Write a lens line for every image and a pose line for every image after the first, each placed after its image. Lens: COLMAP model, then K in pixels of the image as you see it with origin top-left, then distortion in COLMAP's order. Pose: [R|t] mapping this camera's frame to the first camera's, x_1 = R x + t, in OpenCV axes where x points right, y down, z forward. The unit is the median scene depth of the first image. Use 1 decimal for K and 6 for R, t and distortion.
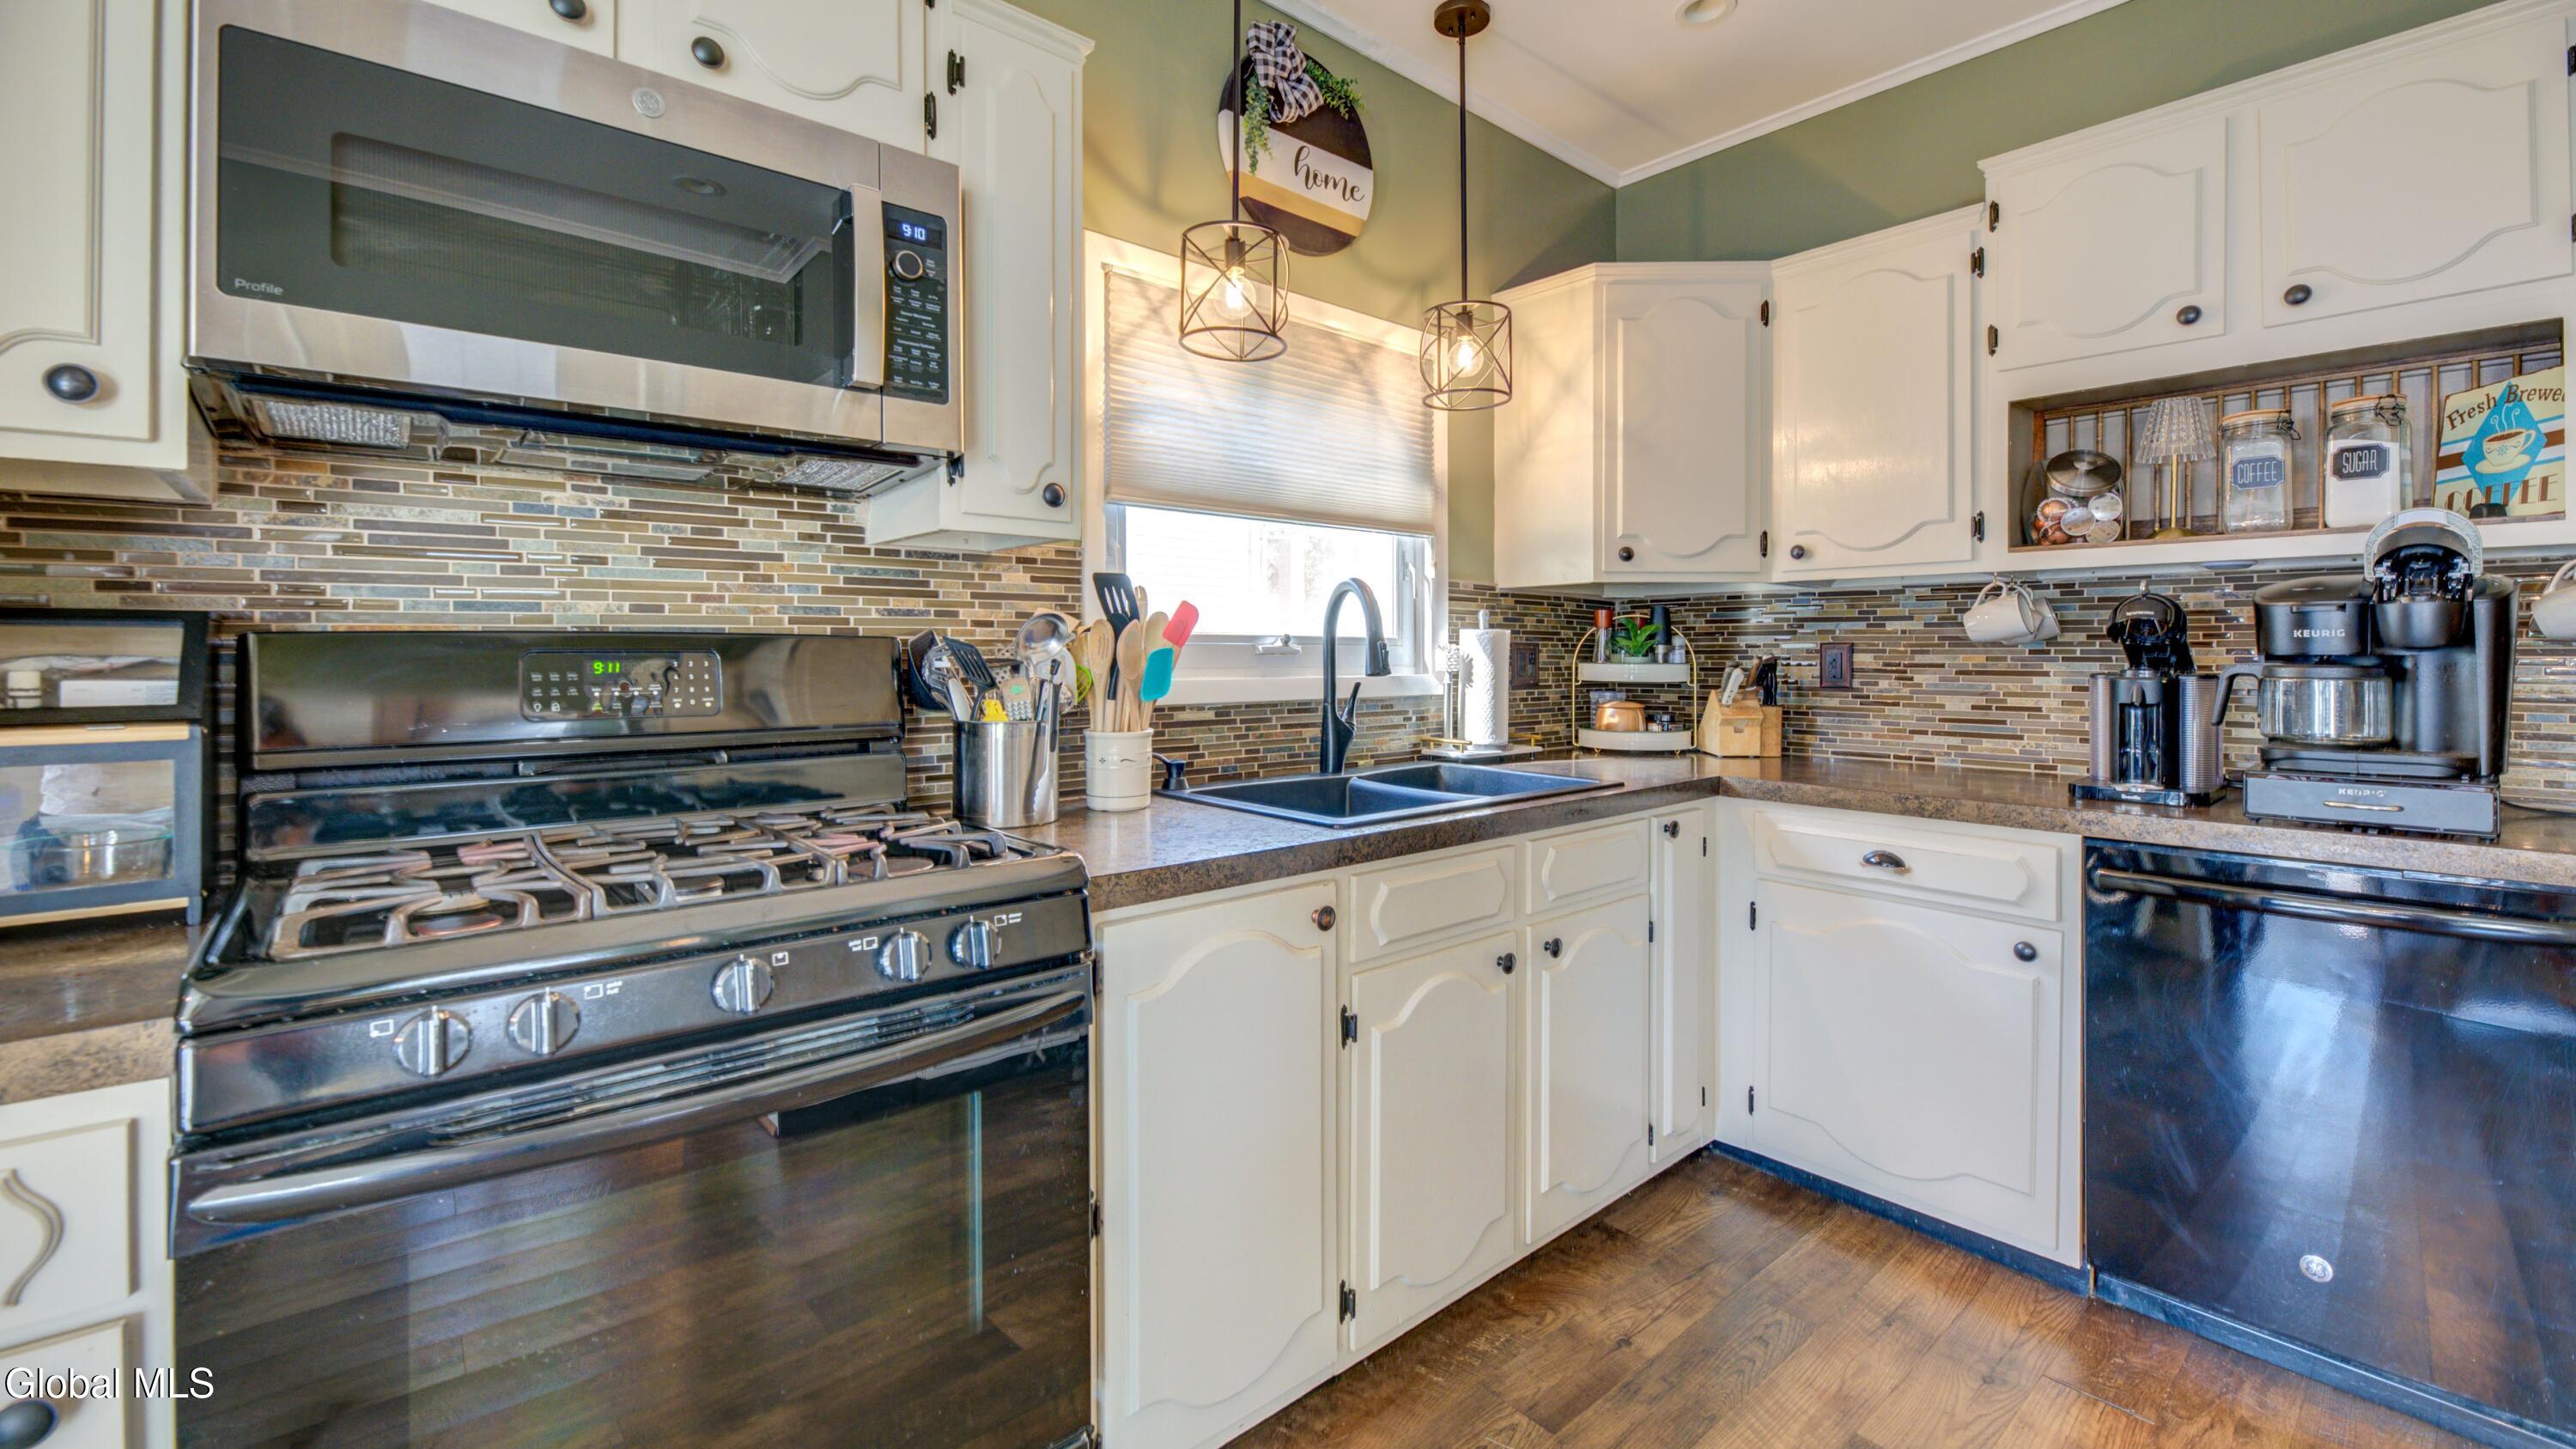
lens RADIAL K [[1067.0, 0, 1282.8], [0, 1067.0, 651.8], [0, 0, 1]] dist [-0.006692, -0.001182]
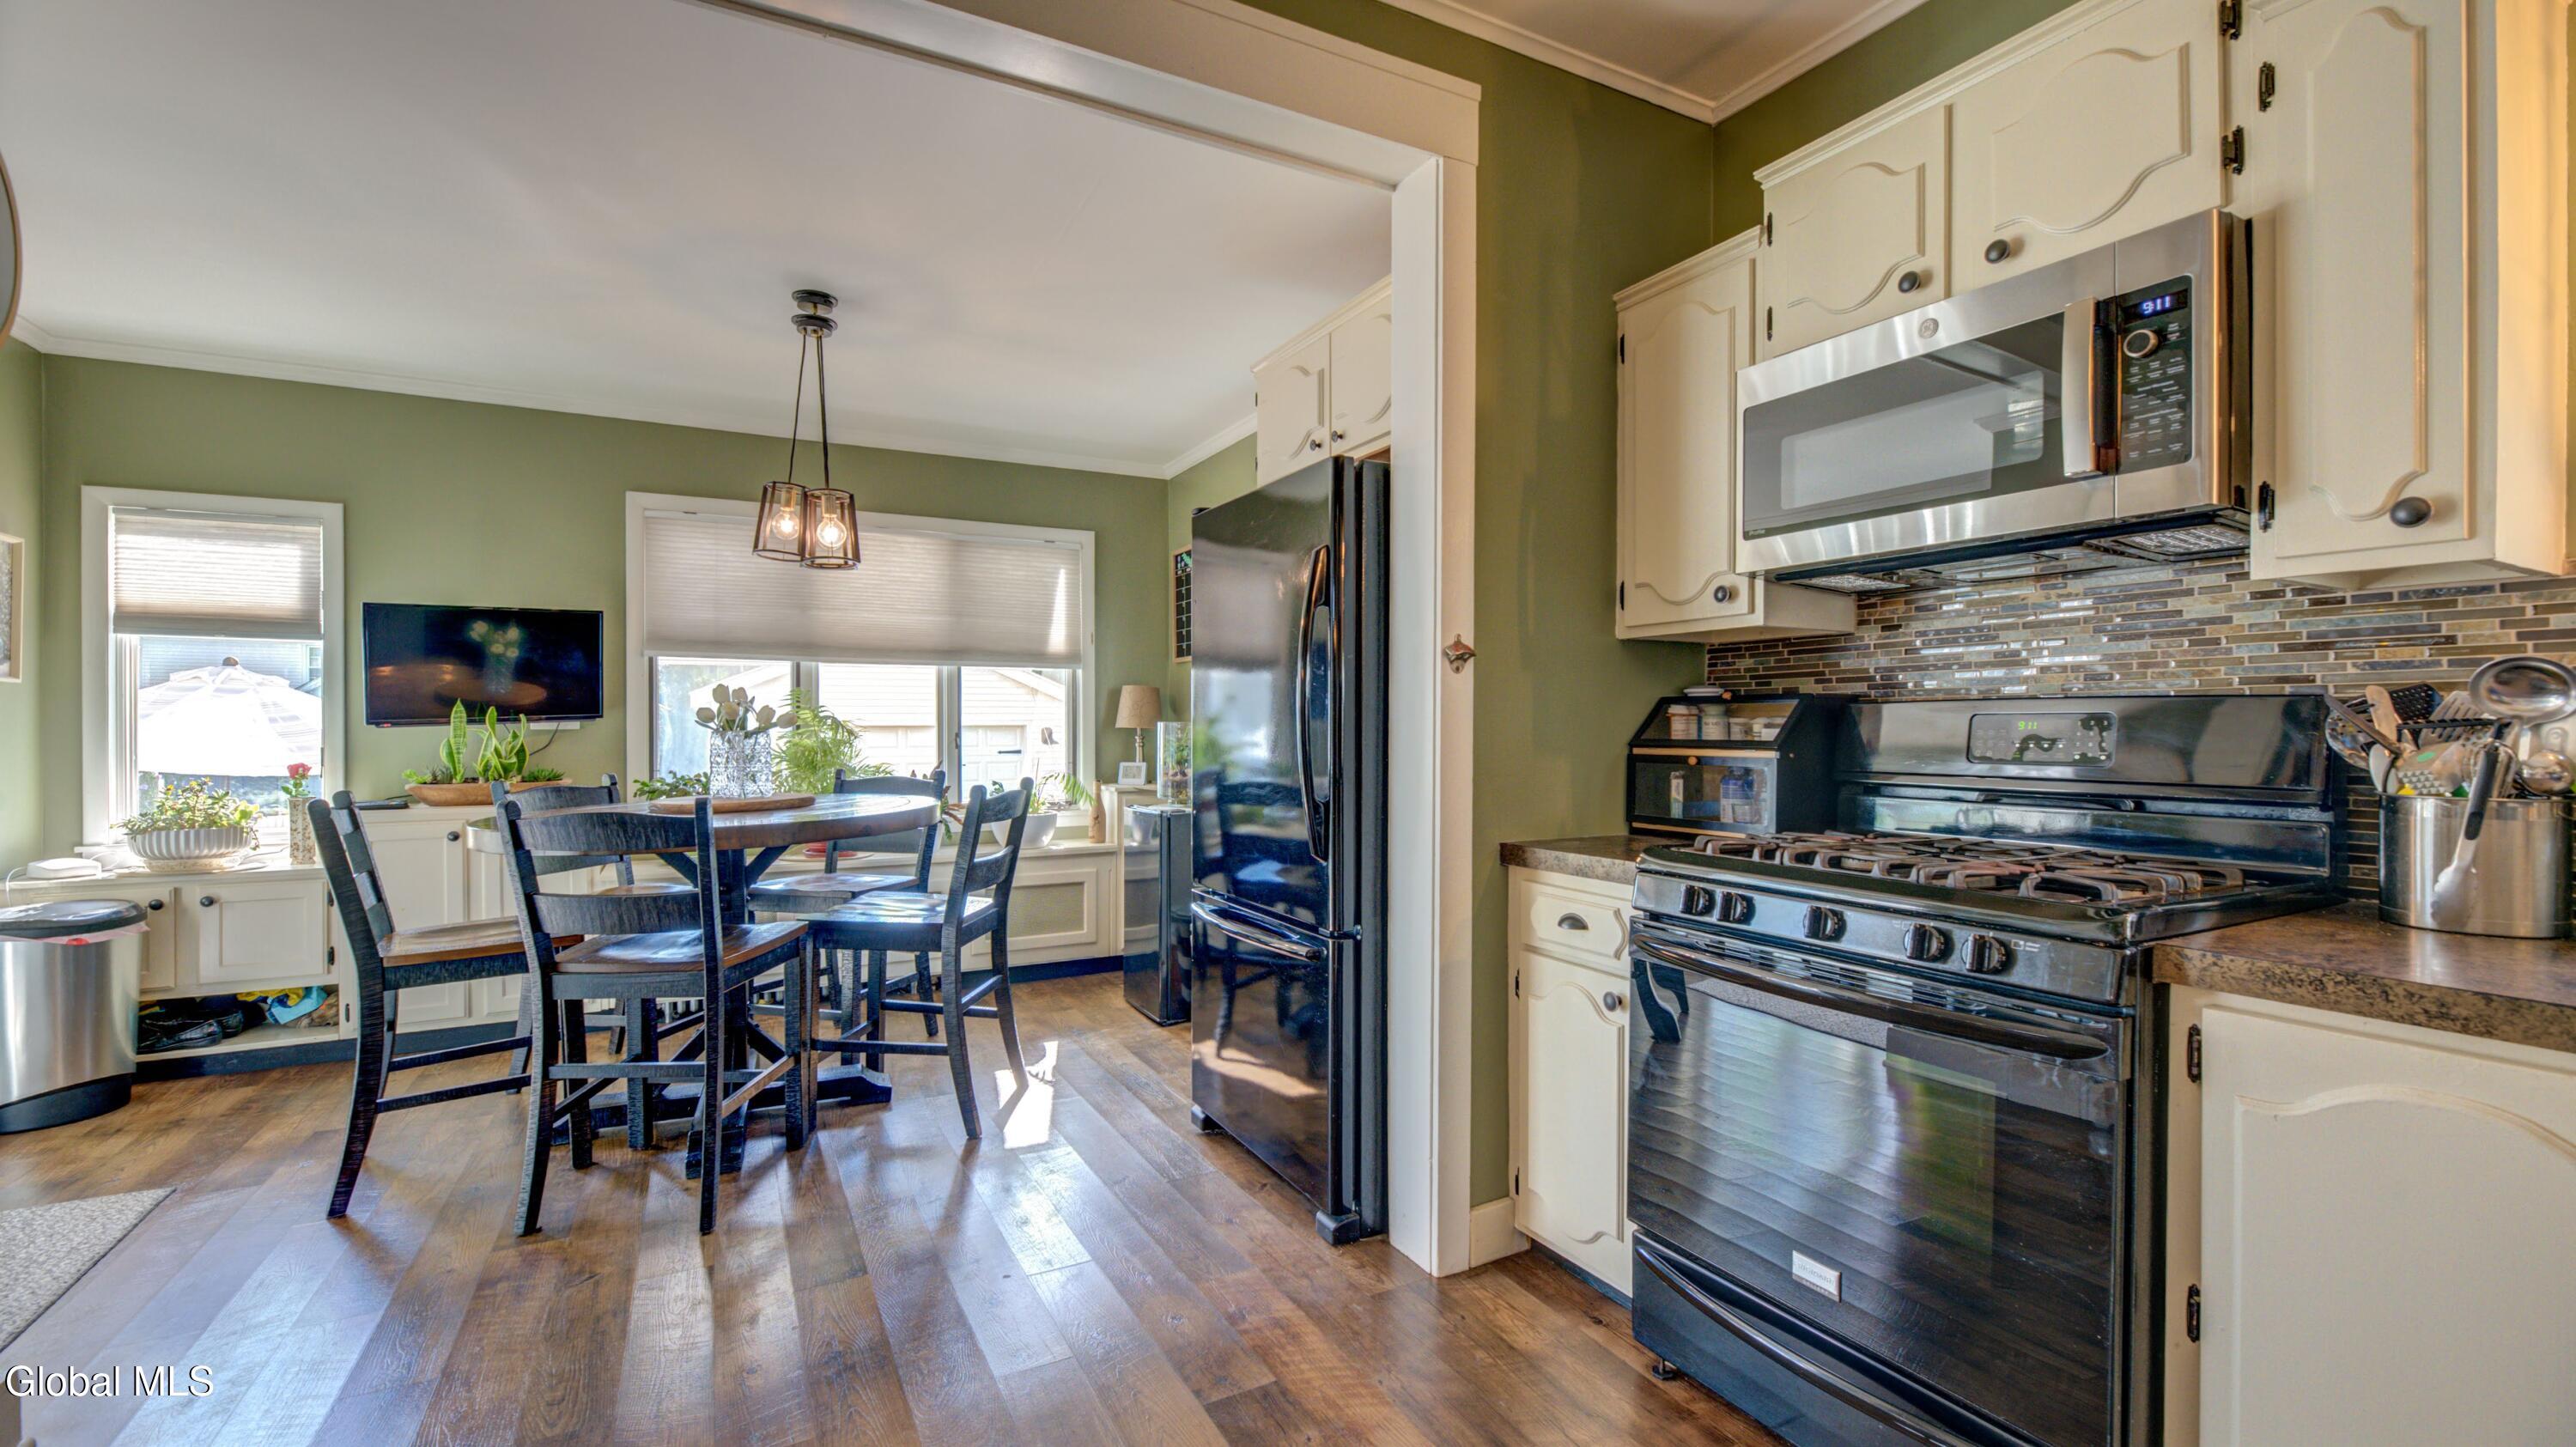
lens RADIAL K [[1066.9, 0, 1280.1], [0, 1066.9, 730.7], [0, 0, 1]] dist [-0.006692, -0.001182]
pose [[-0.223621, 0.008336, -0.974640, 0.560963], [0.002363, 0.999965, 0.008010, 0.005800], [0.974673, -0.000512, -0.223633, 0.265626]]
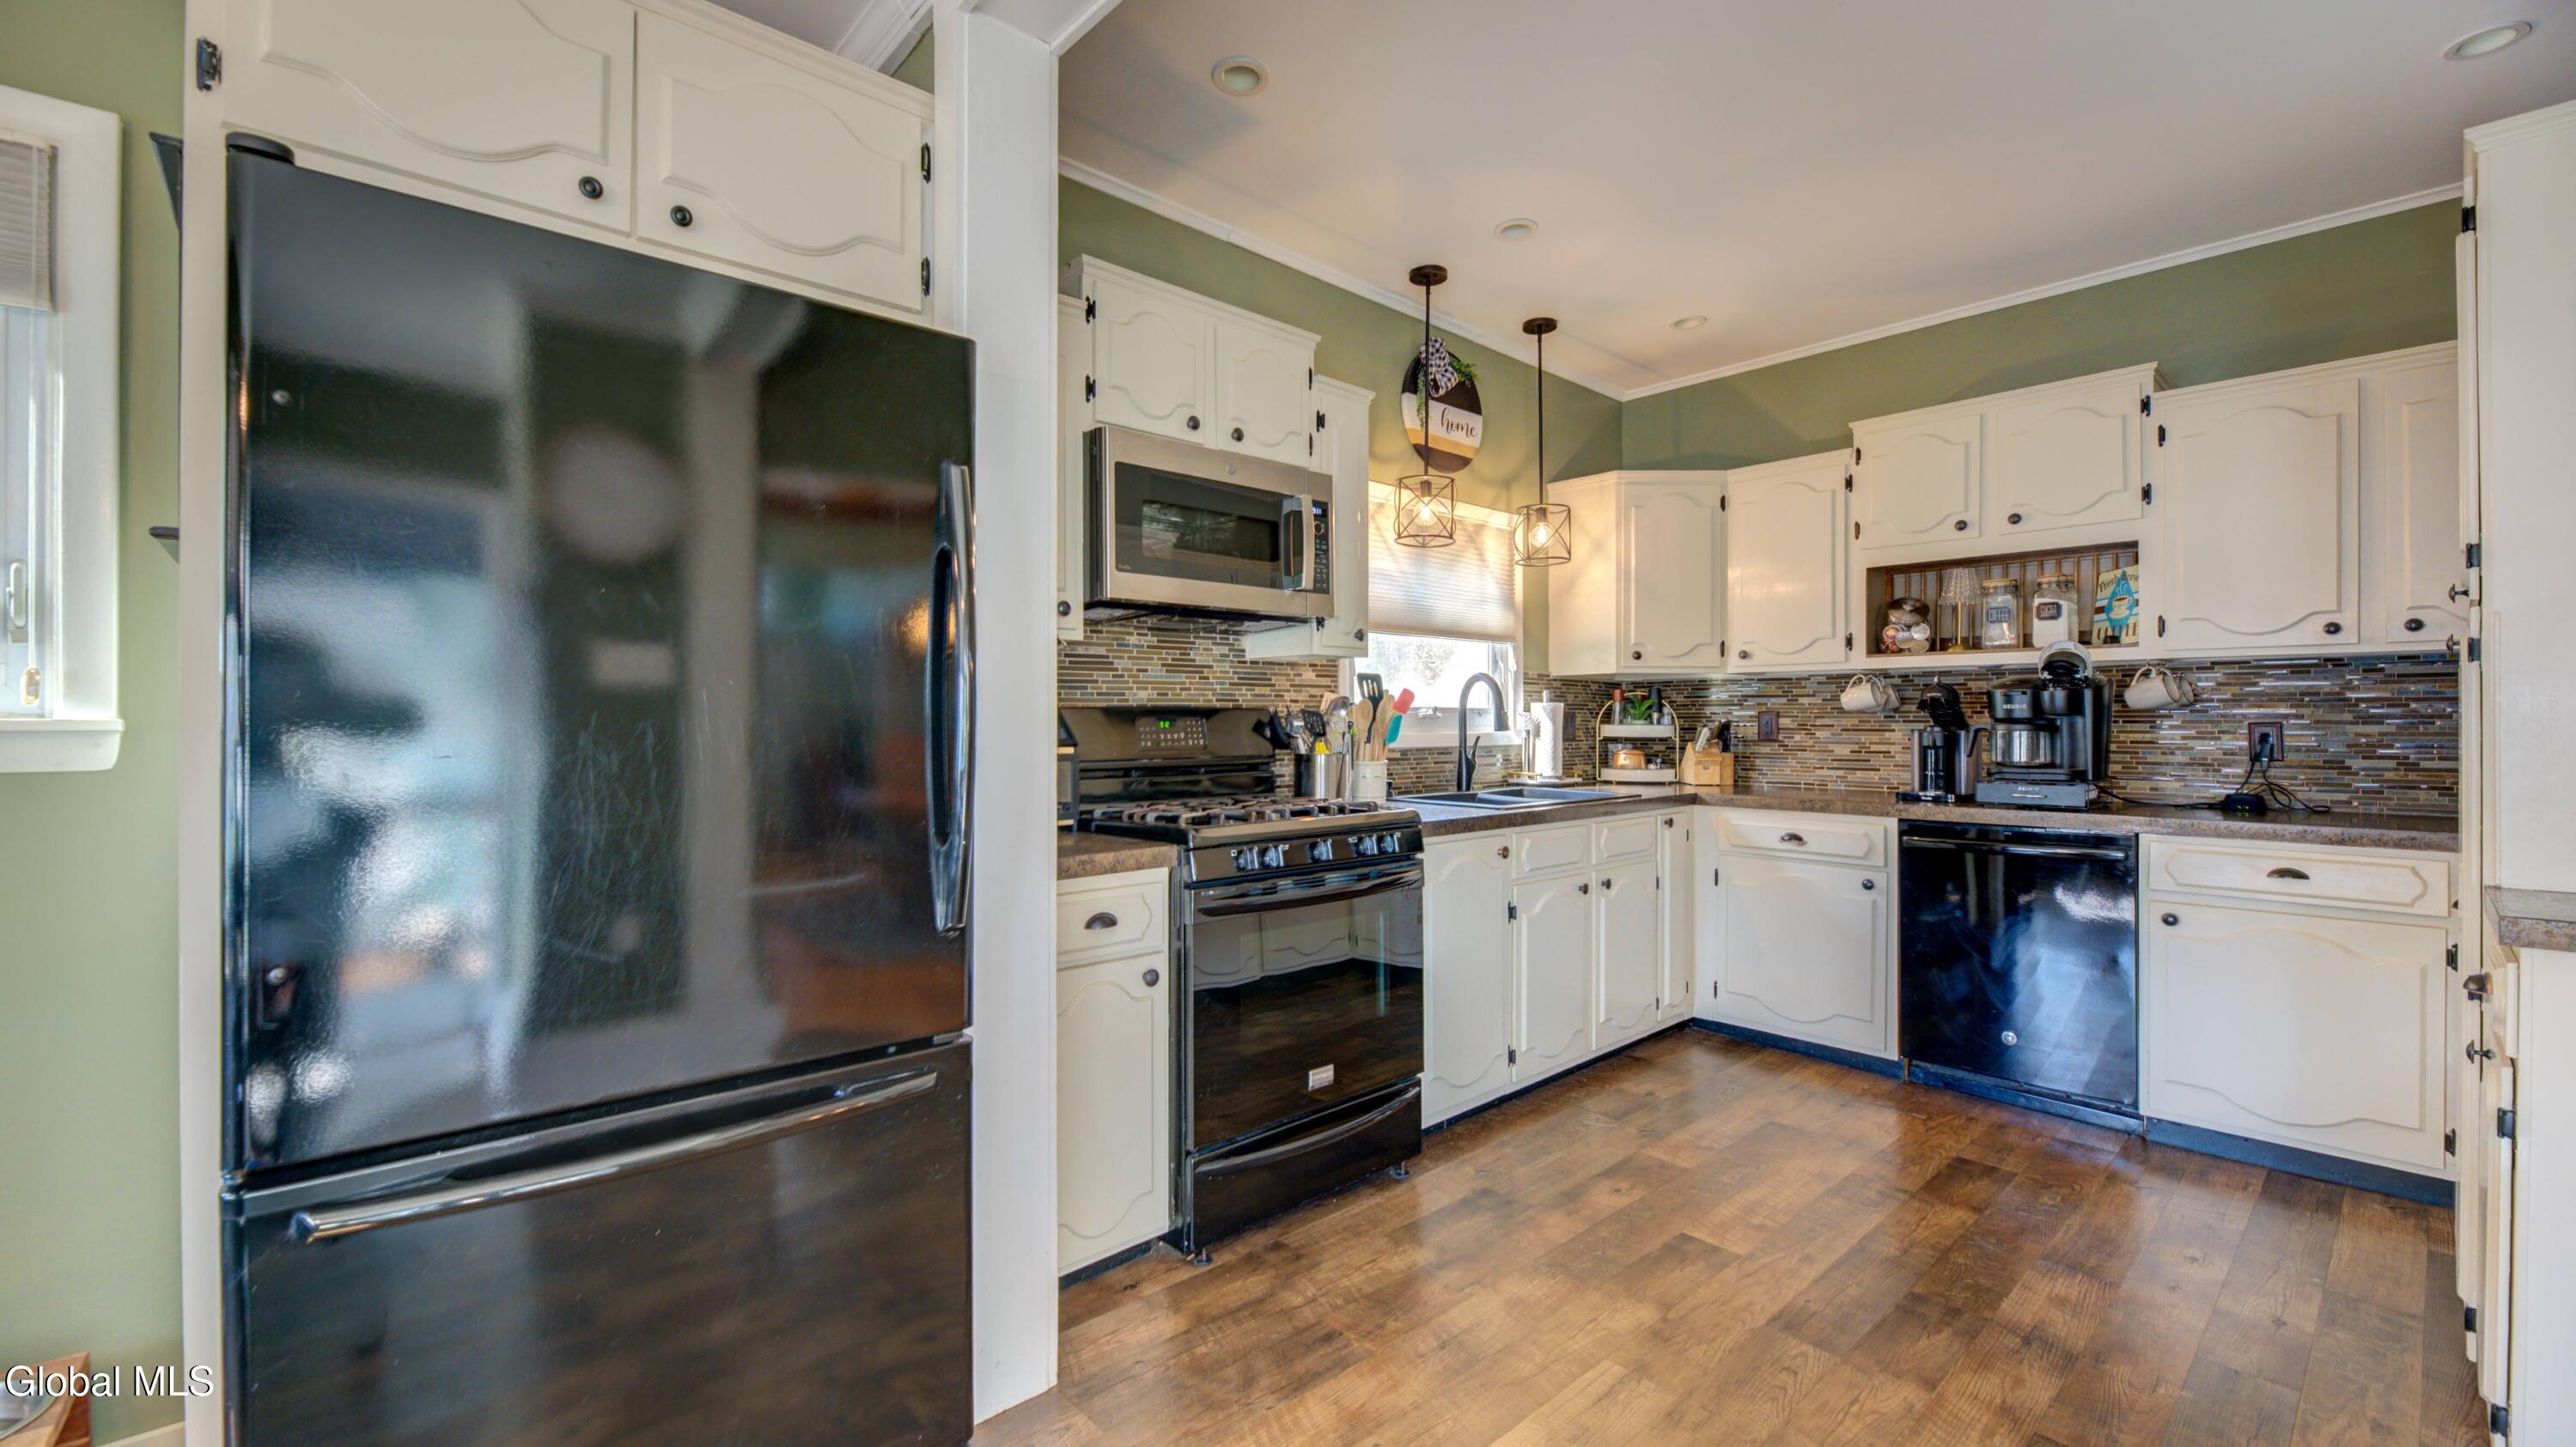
lens RADIAL K [[1066.7, 0, 1288.6], [0, 1066.7, 722.0], [0, 0, 1]] dist [-0.006692, -0.001182]
pose [[0.999104, -0.001399, 0.042292, -0.323340], [0.001298, 0.999996, 0.002419, 0.003399], [-0.042295, -0.002362, 0.999102, -0.691280]]
